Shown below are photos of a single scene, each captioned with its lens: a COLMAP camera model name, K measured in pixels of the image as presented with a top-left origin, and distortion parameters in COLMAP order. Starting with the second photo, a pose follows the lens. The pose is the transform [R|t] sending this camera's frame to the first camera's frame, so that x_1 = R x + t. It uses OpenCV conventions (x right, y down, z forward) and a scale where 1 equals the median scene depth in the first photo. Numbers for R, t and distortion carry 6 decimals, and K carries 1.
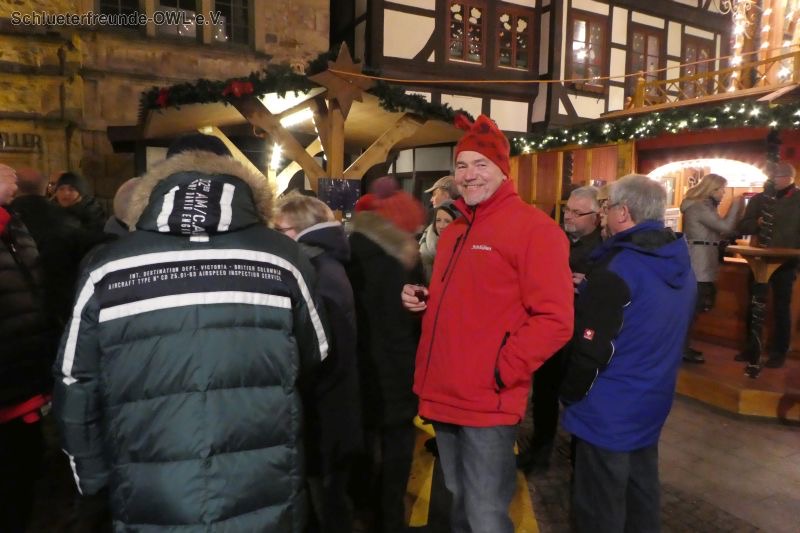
lens RADIAL K [[563.6, 0, 409.1], [0, 563.6, 264.5], [0, 0, 1]] dist [-0.031929, 0.006062]
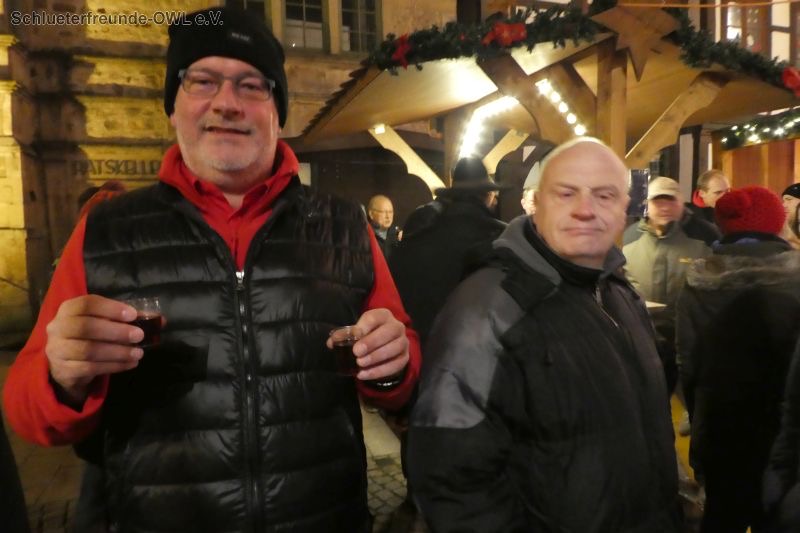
lens RADIAL K [[563.6, 0, 409.1], [0, 563.6, 264.5], [0, 0, 1]] dist [-0.031929, 0.006062]
pose [[0.988626, -0.030165, -0.147336, -0.168870], [0.023947, 0.998754, -0.043794, -0.007029], [0.148473, 0.039768, 0.988117, 0.174396]]
